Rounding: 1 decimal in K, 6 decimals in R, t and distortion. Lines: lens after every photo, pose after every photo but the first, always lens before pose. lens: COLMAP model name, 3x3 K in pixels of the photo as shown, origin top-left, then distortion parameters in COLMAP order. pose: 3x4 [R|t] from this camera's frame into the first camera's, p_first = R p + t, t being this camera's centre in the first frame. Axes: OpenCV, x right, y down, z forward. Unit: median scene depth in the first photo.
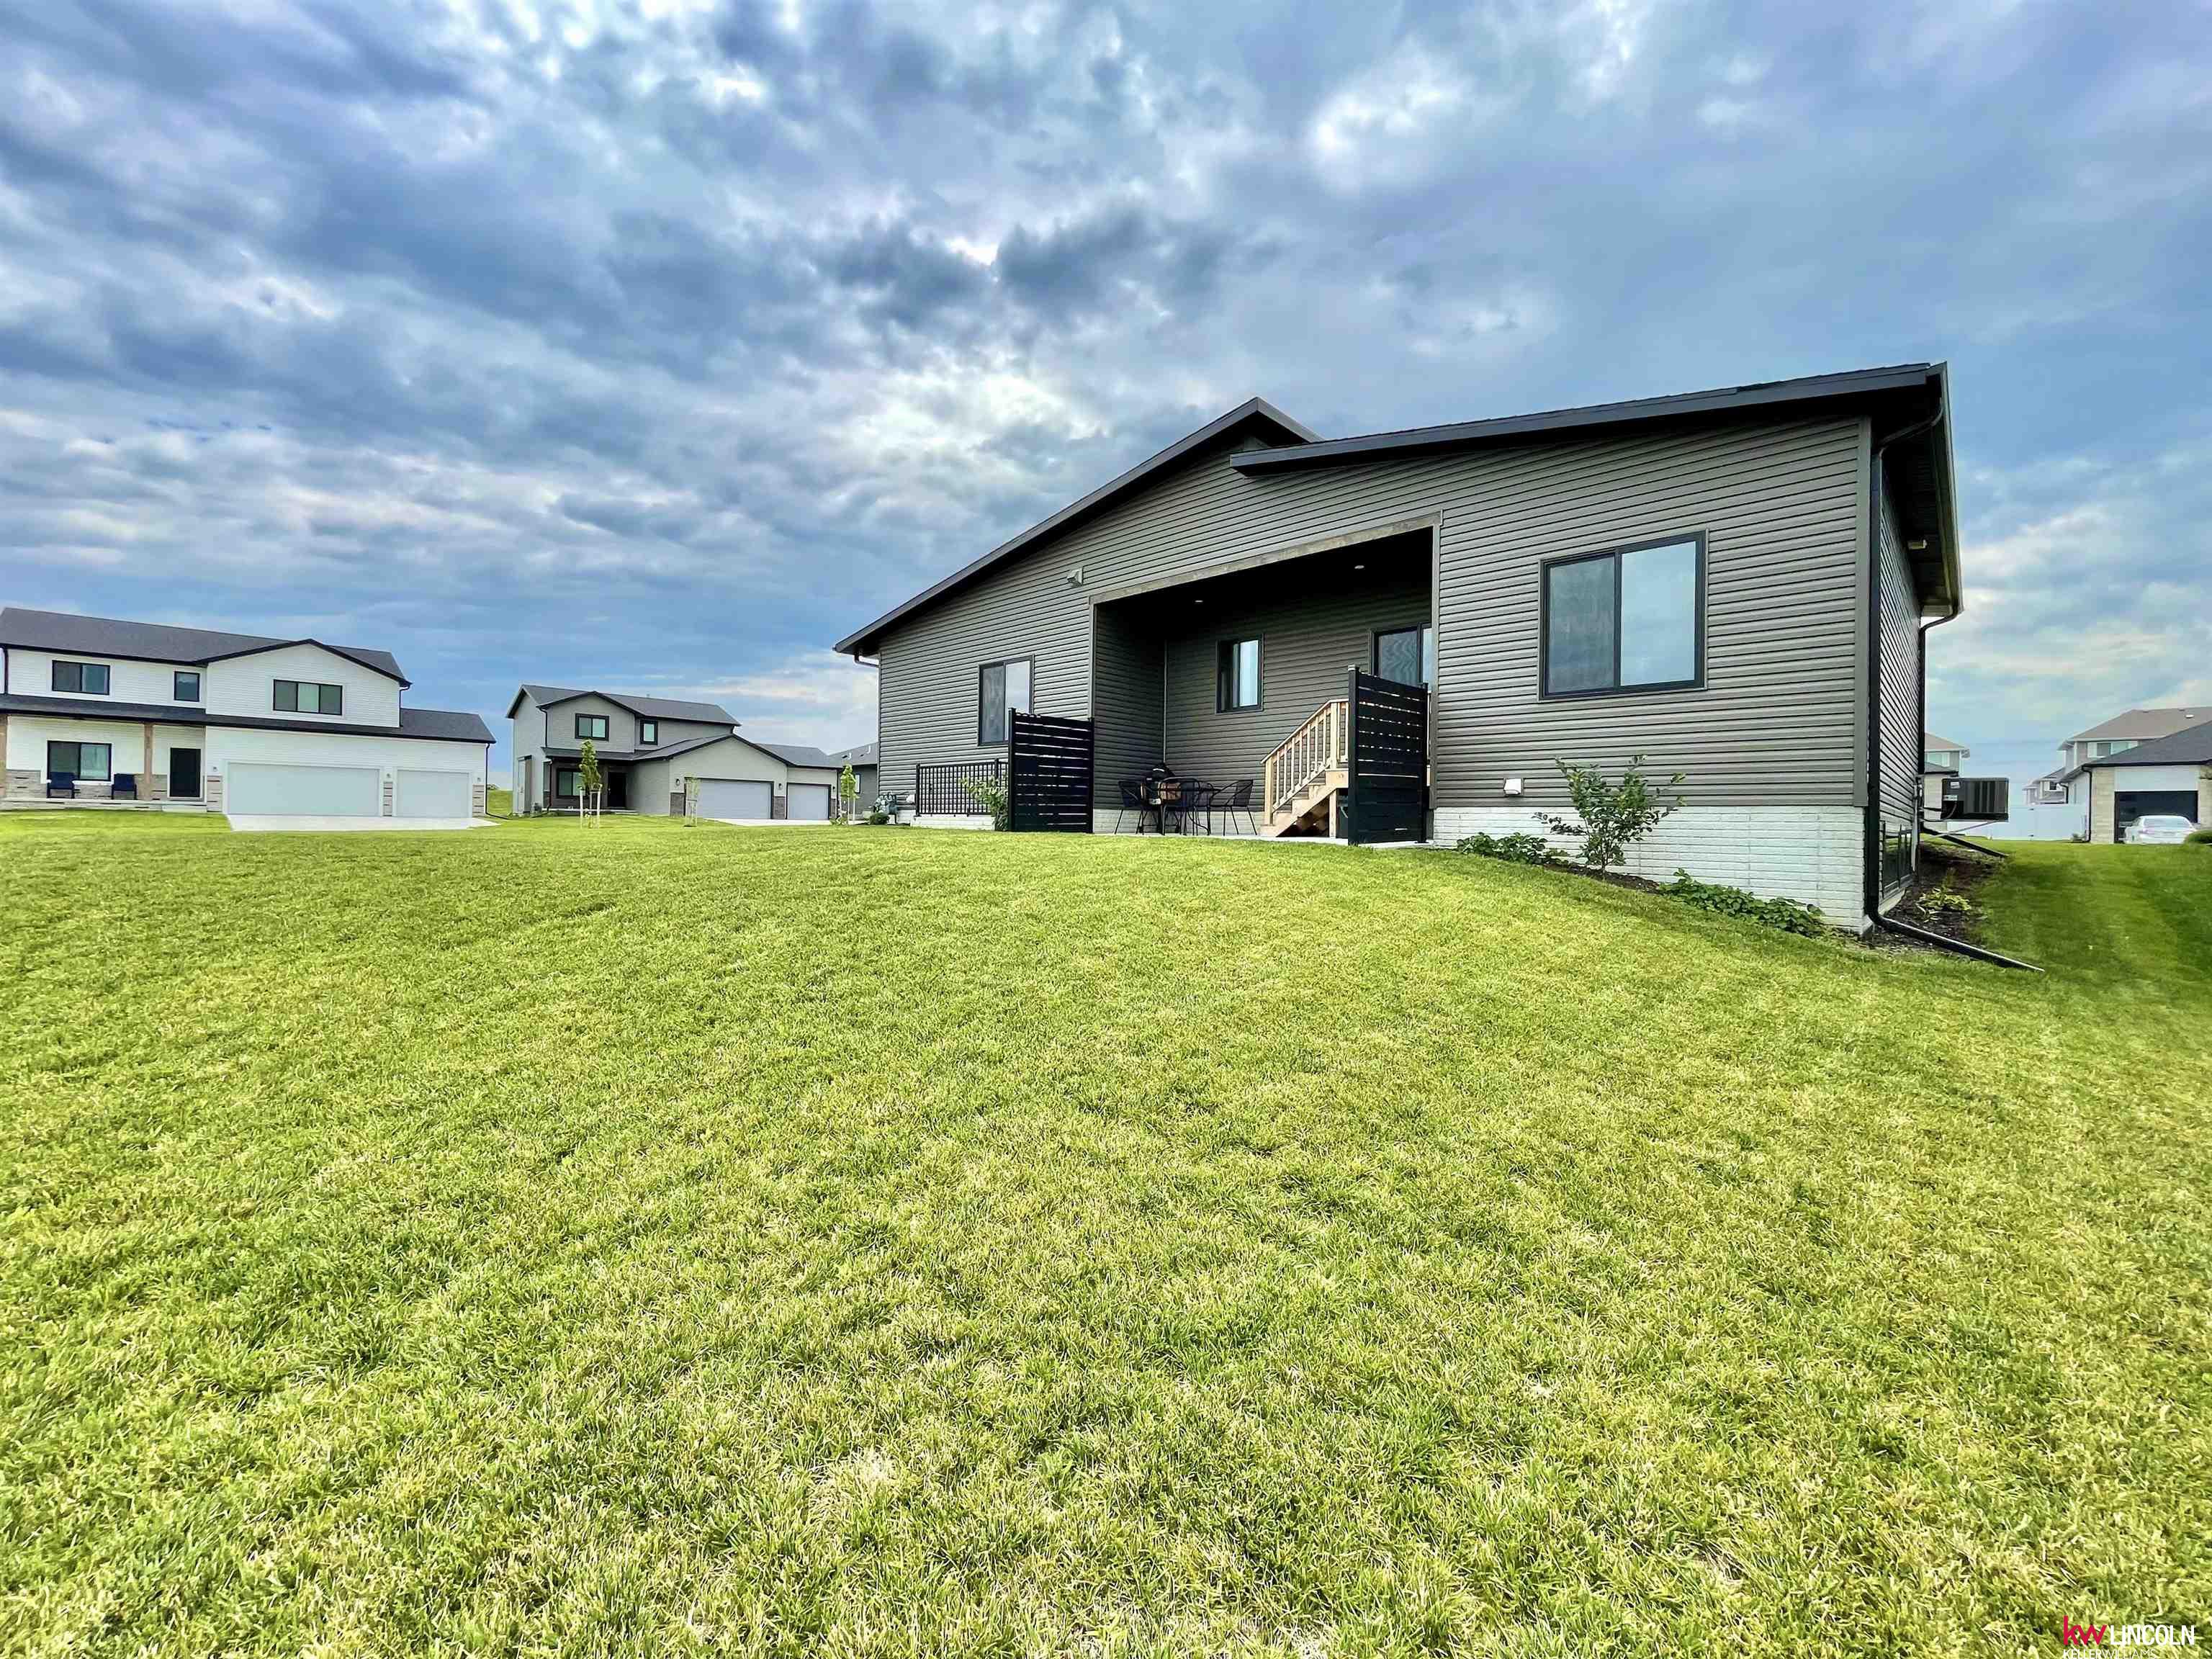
lens RADIAL K [[899.5, 0, 1106.0], [0, 899.5, 829.5], [0, 0, 1]] dist [0.002787, -0.000176]
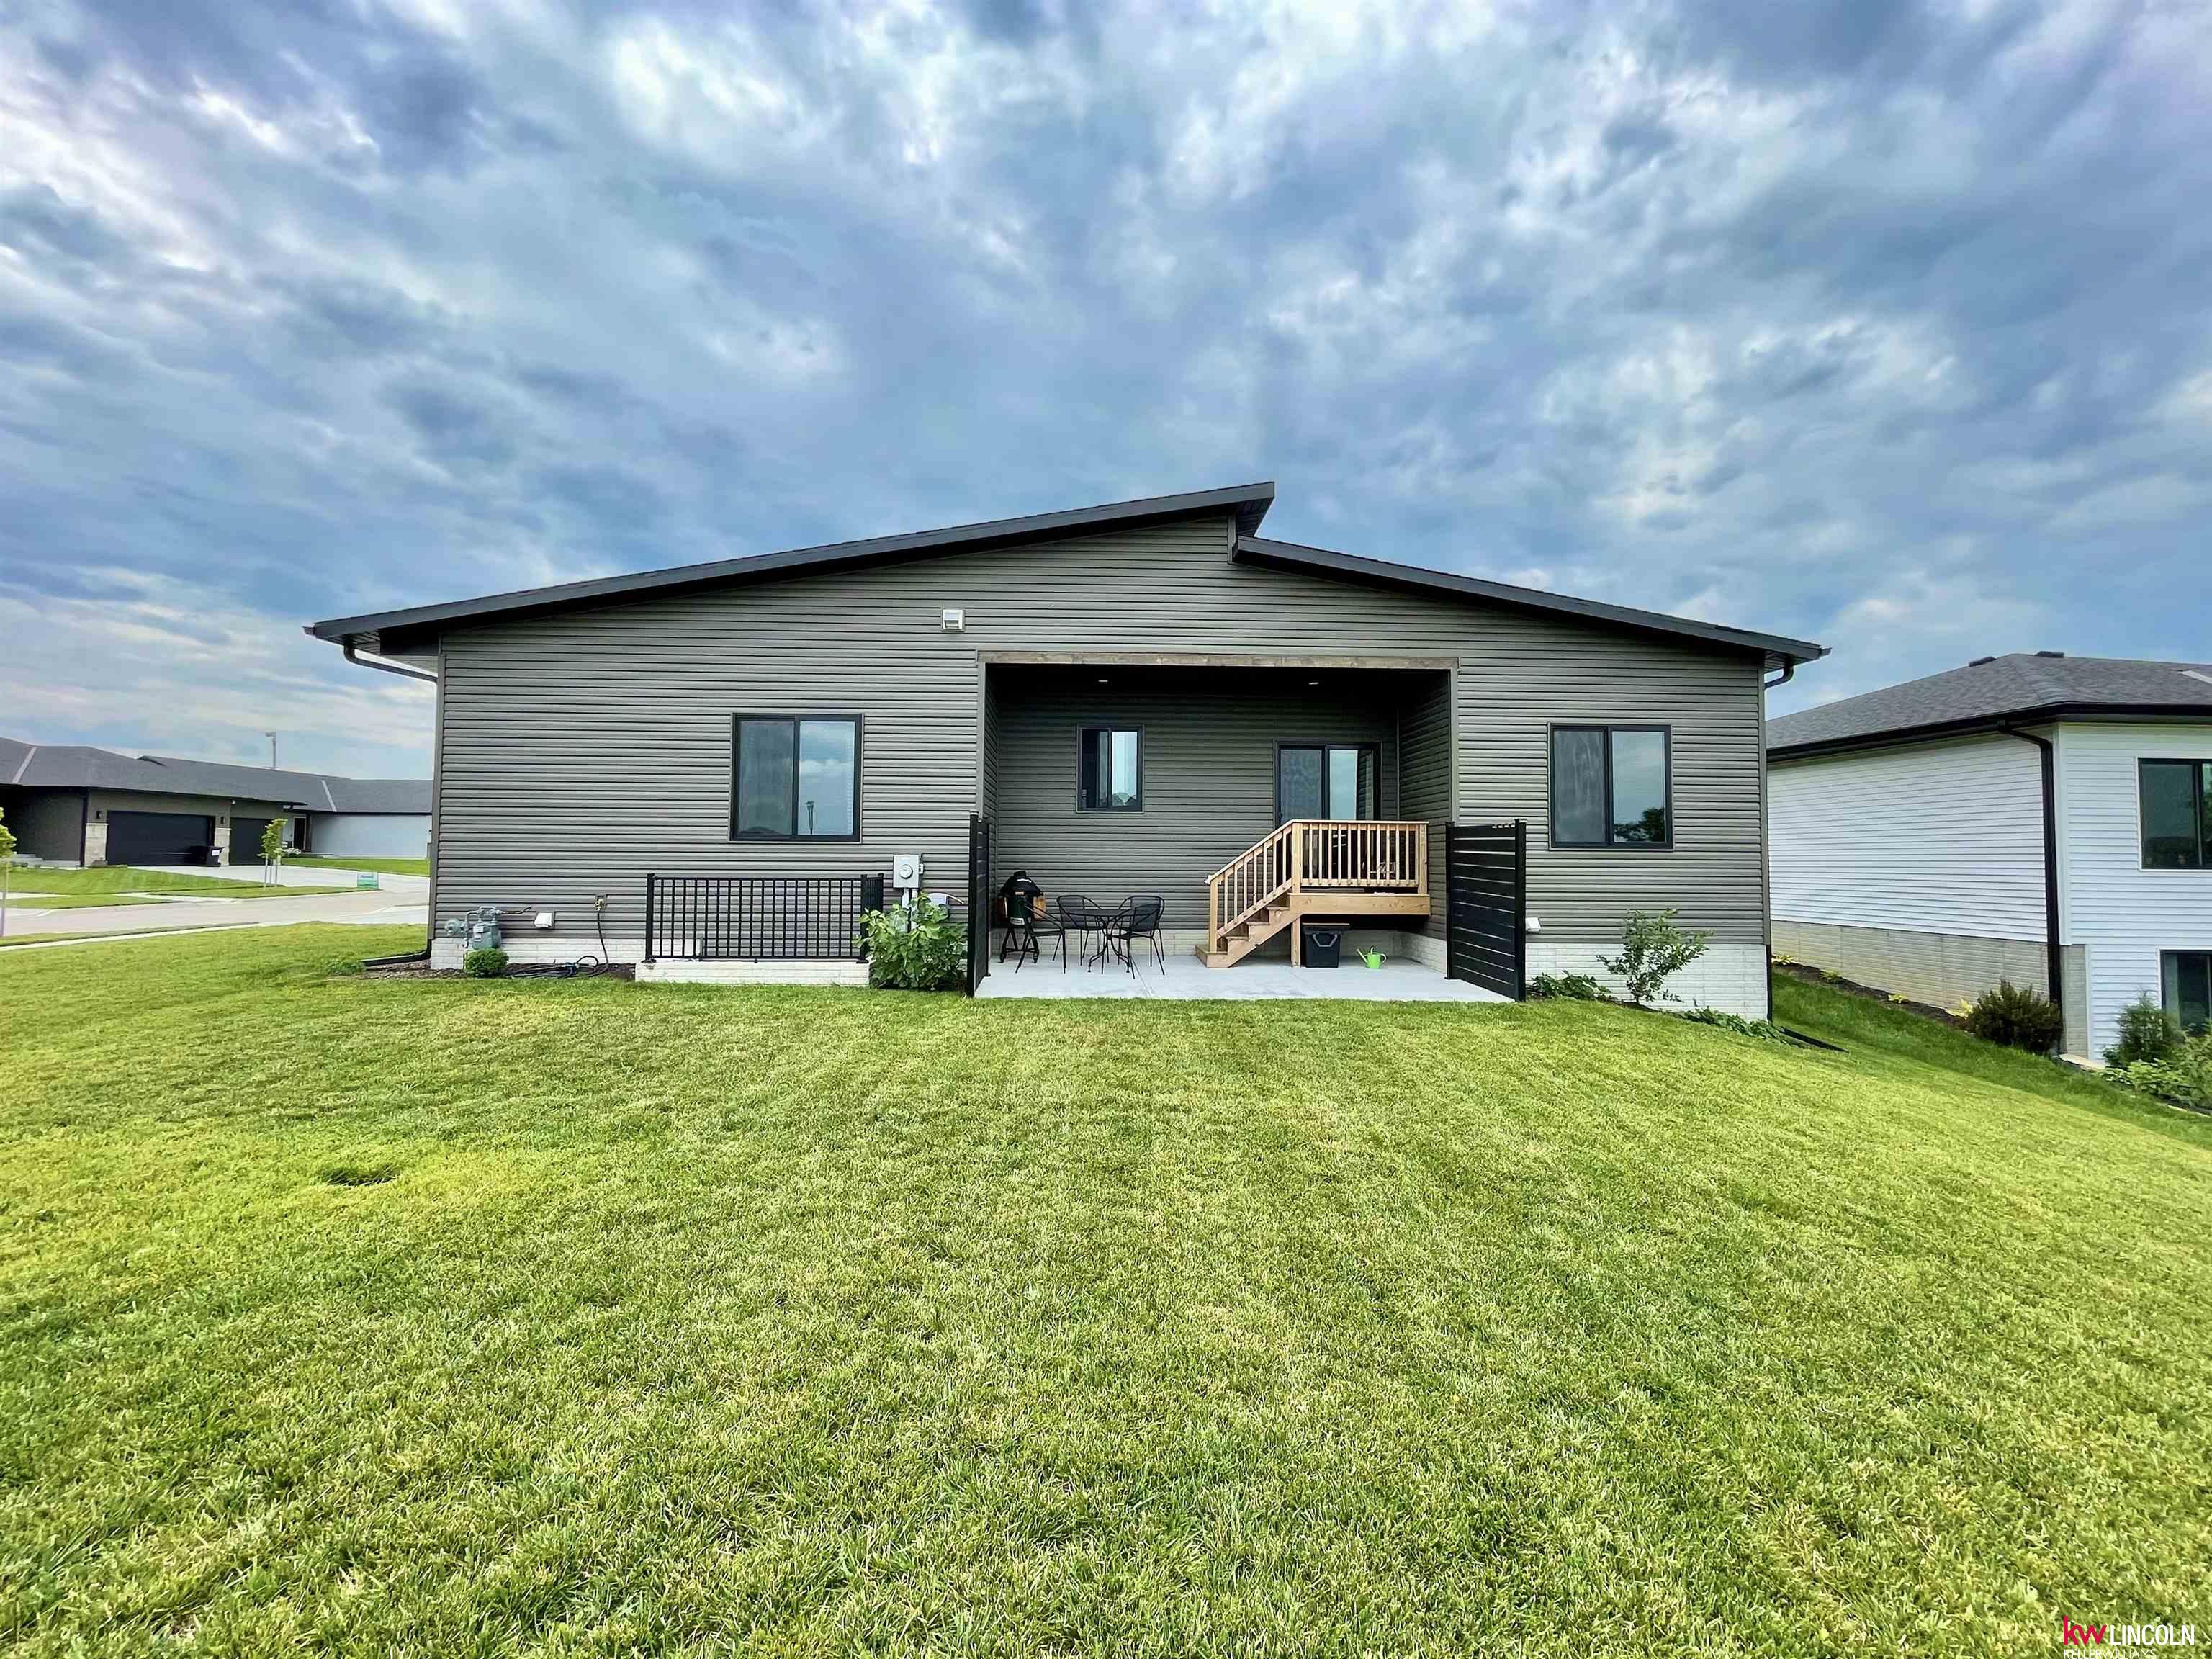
lens RADIAL K [[965.3, 0, 1106.0], [0, 965.3, 829.5], [0, 0, 1]] dist [0.016300, 0.000240]
pose [[0.689535, 0.016240, 0.724070, -0.522476], [0.007803, 0.999524, -0.029849, -0.086587], [-0.724210, 0.026232, 0.689080, 0.374378]]
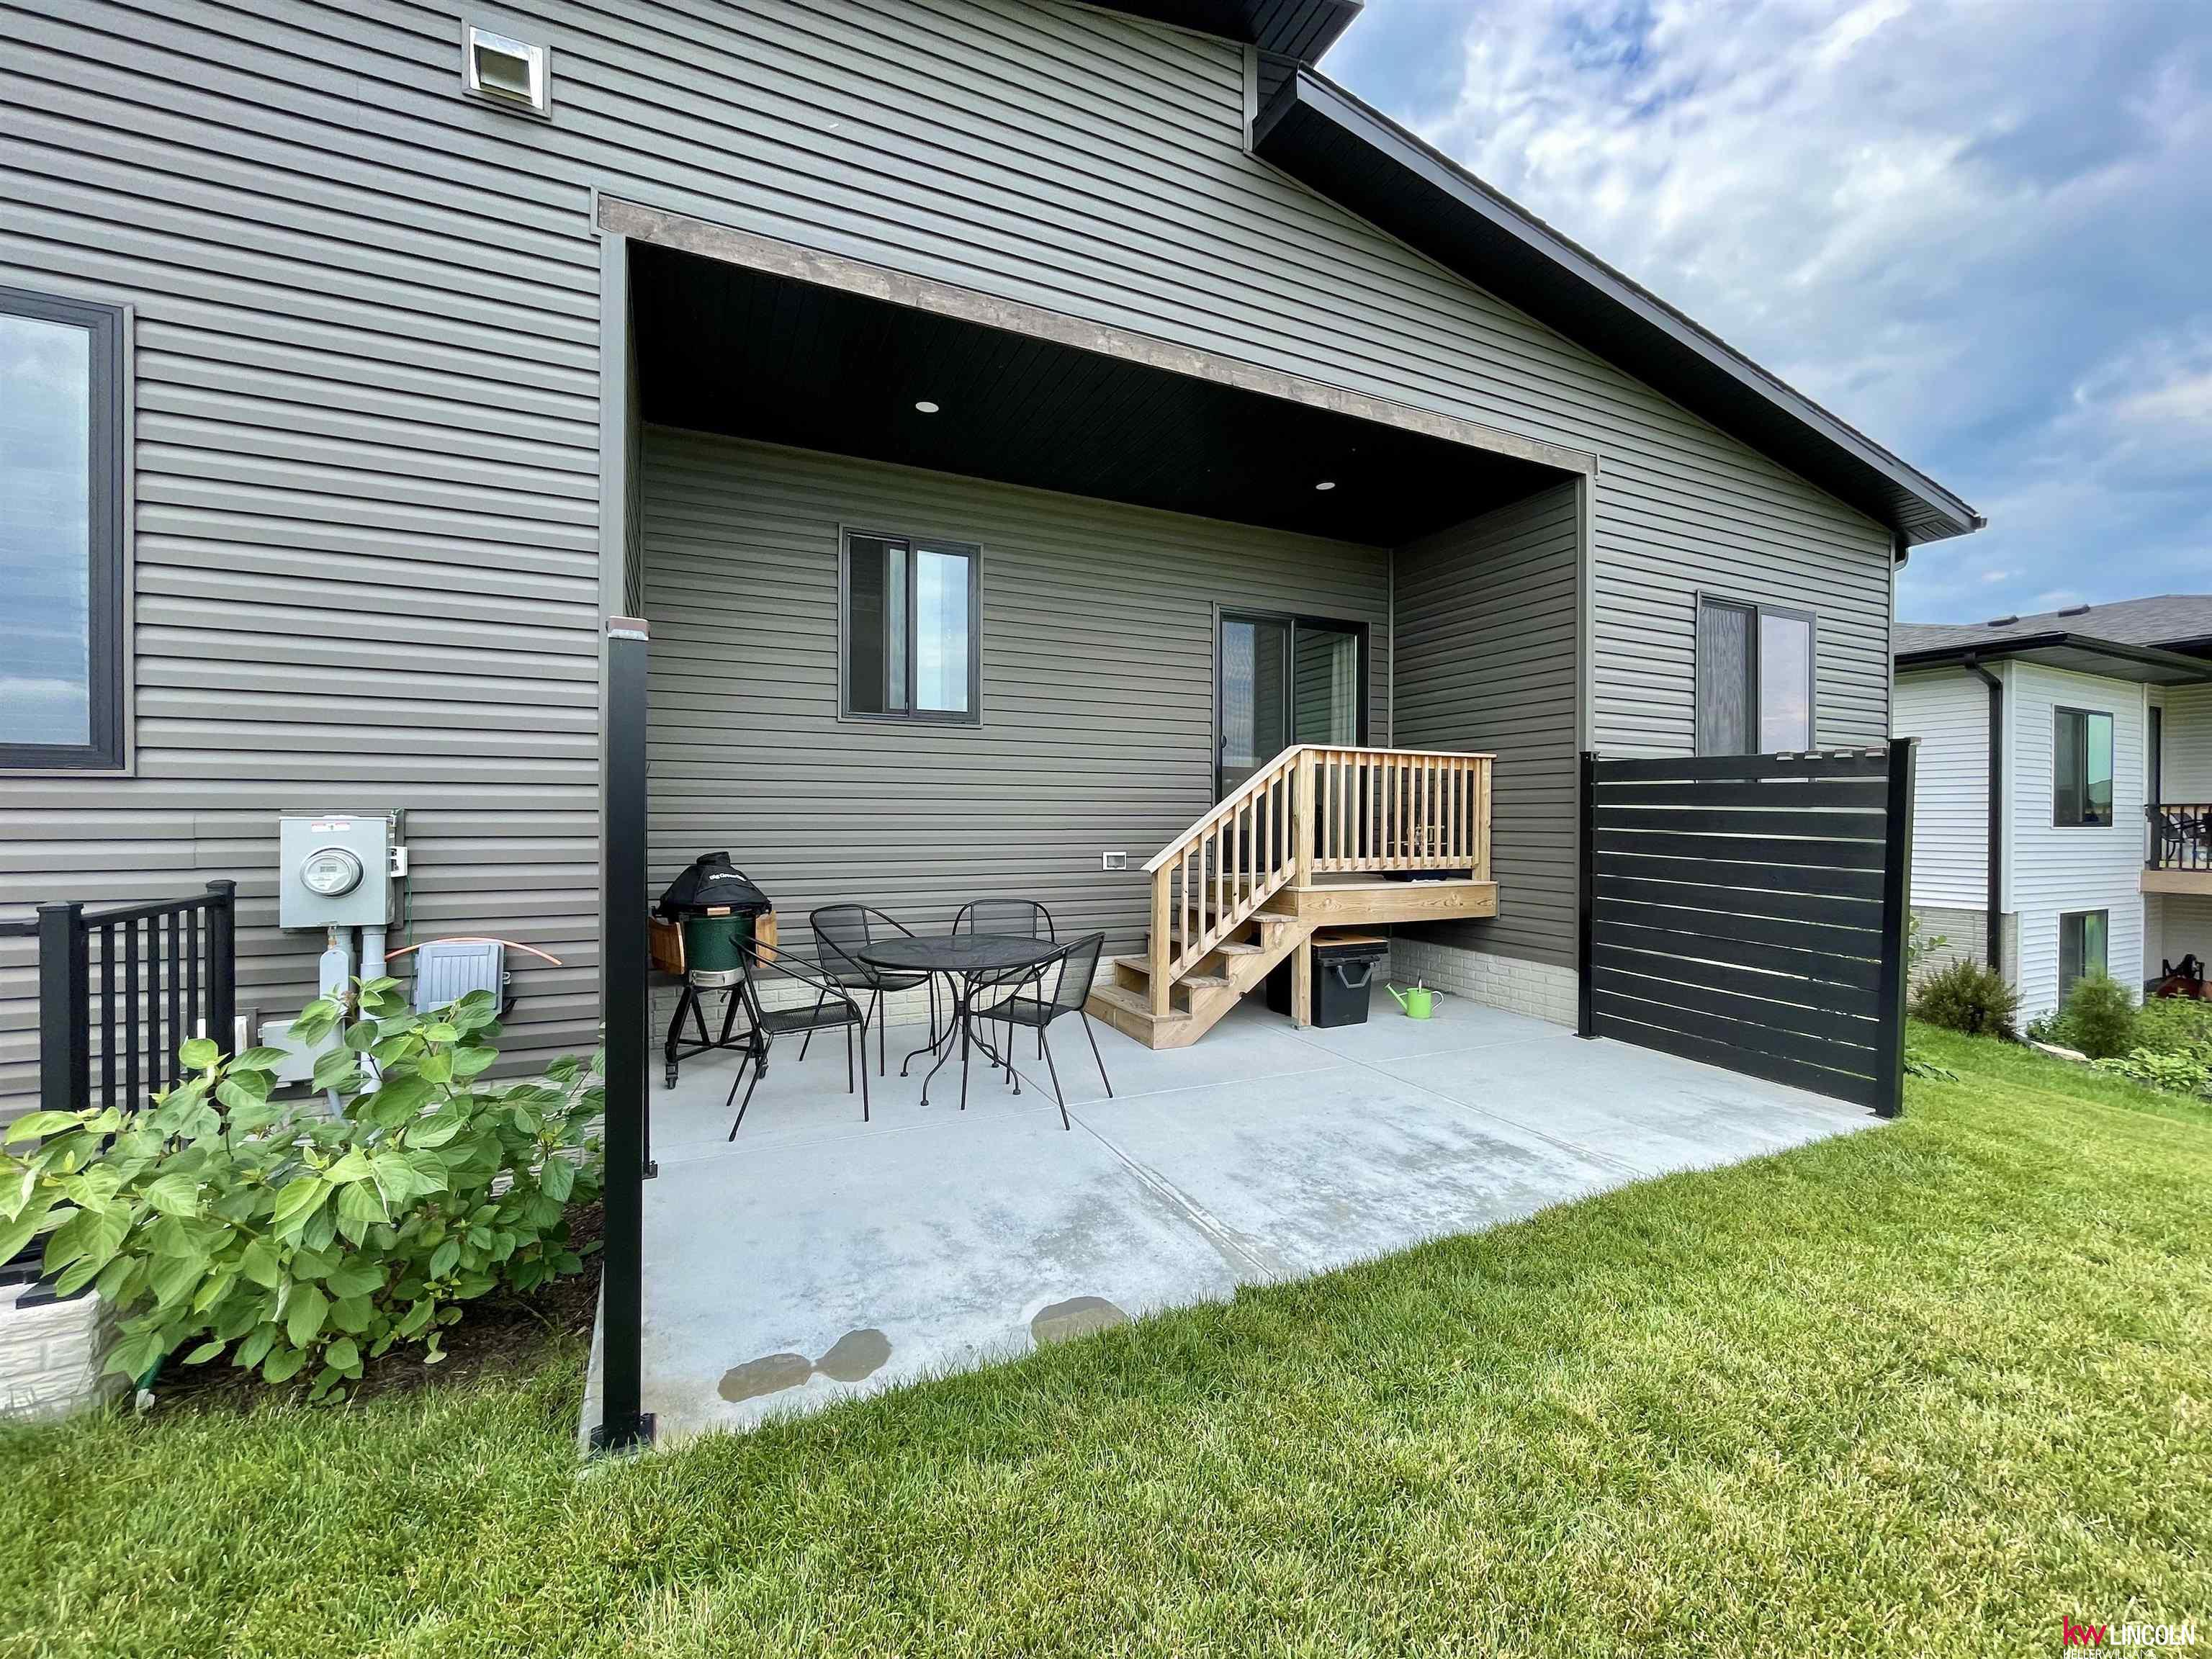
lens RADIAL K [[915.1, 0, 1115.5], [0, 915.1, 834.6], [0, 0, 1]] dist [0.001117, -0.000121]
pose [[0.336210, -0.022953, 0.941507, -0.210051], [0.011841, 0.999727, 0.020144, -0.088008], [-0.941713, 0.004376, 0.336390, 0.783149]]
